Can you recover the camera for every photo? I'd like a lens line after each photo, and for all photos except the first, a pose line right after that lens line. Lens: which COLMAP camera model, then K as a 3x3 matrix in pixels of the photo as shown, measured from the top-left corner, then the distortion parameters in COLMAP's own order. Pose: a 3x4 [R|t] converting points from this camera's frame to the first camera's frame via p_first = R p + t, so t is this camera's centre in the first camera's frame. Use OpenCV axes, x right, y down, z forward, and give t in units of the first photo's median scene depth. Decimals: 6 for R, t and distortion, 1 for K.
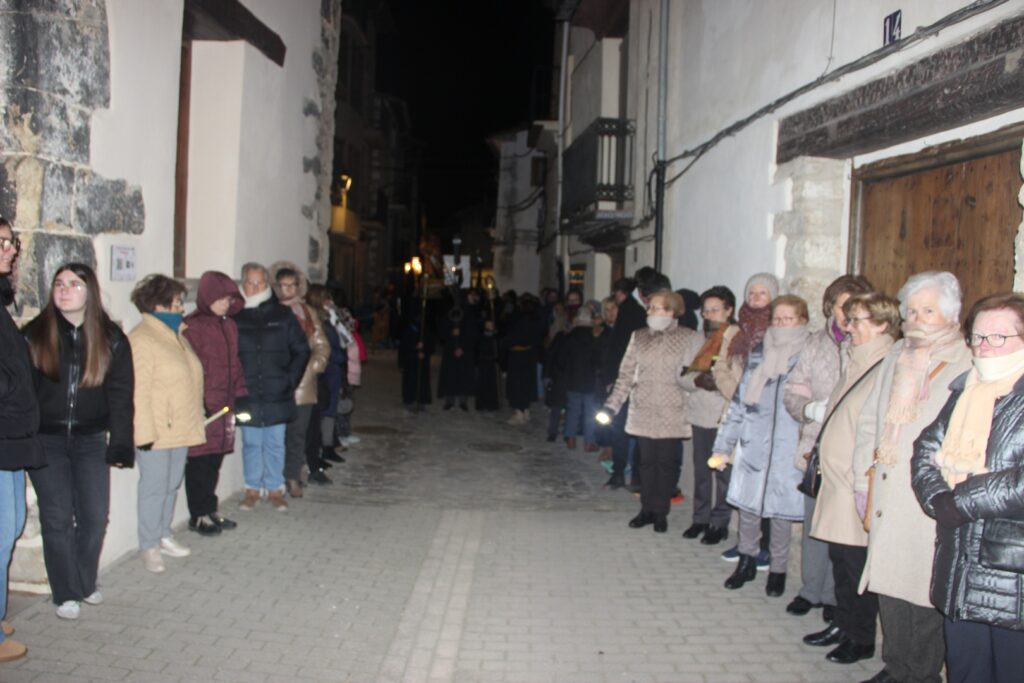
lens RADIAL K [[837.0, 0, 512.0], [0, 837.0, 341.5], [0, 0, 1]] dist [-0.096837, 0.001603]
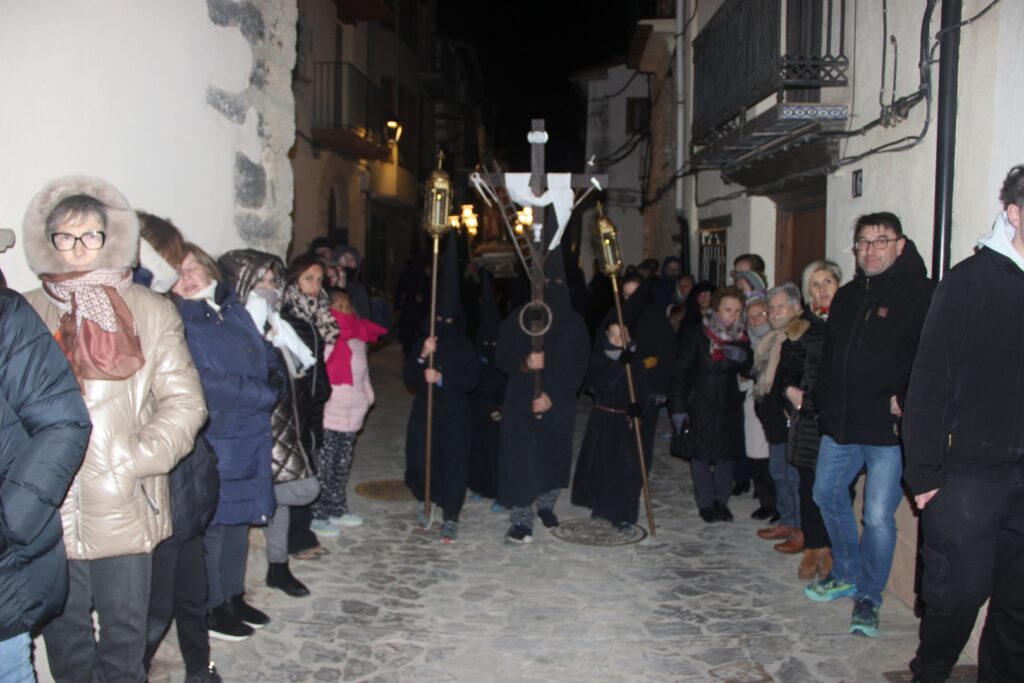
lens RADIAL K [[837.0, 0, 512.0], [0, 837.0, 341.5], [0, 0, 1]] dist [-0.096837, 0.001603]
pose [[0.994774, -0.011750, -0.101424, -0.016525], [0.014411, 0.999570, 0.025551, -0.014890], [0.101080, -0.026879, 0.994515, 0.354915]]
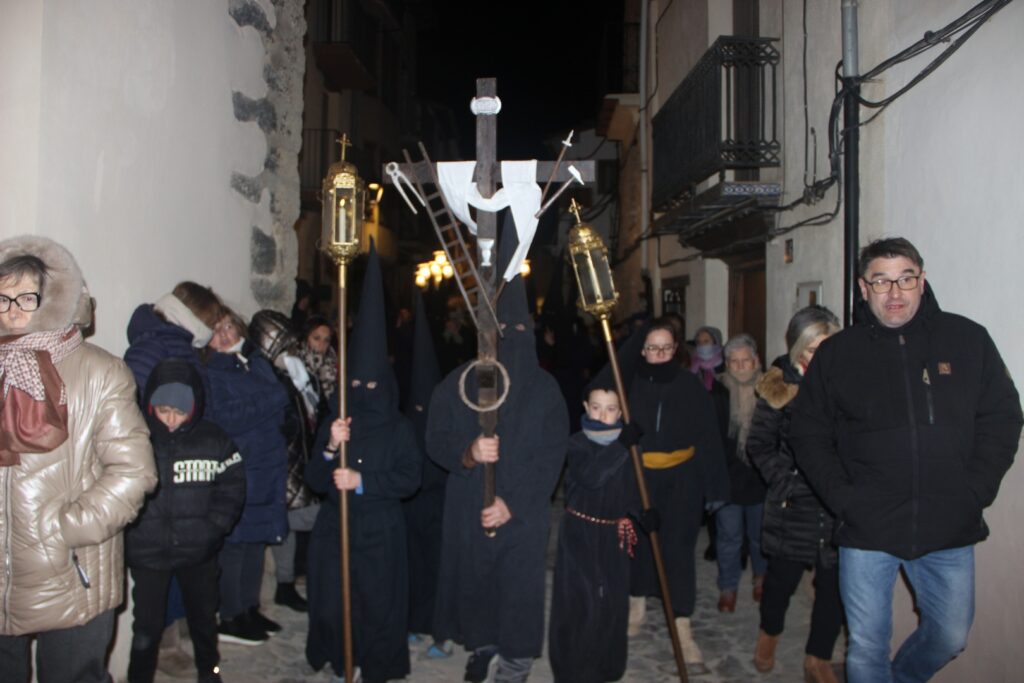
lens RADIAL K [[845.6, 0, 512.0], [0, 845.6, 341.5], [0, 0, 1]] dist [-0.112151, -0.000652]
pose [[0.997185, -0.019975, -0.072270, -0.010839], [0.017277, 0.999137, -0.037765, -0.013427], [0.072962, 0.036410, 0.996670, 0.291446]]
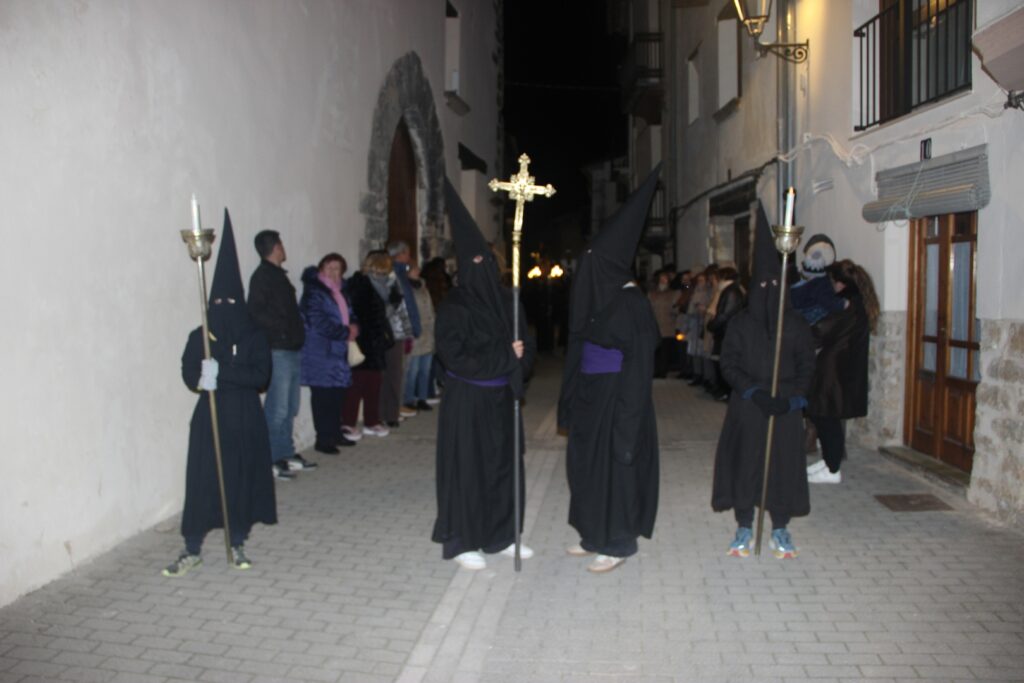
lens RADIAL K [[837.0, 0, 512.0], [0, 837.0, 341.5], [0, 0, 1]] dist [-0.096837, 0.001603]
pose [[0.992310, -0.035096, -0.118701, 0.014341], [0.035352, 0.999375, 0.000054, 0.056016], [0.118625, -0.004249, 0.992930, -0.665172]]
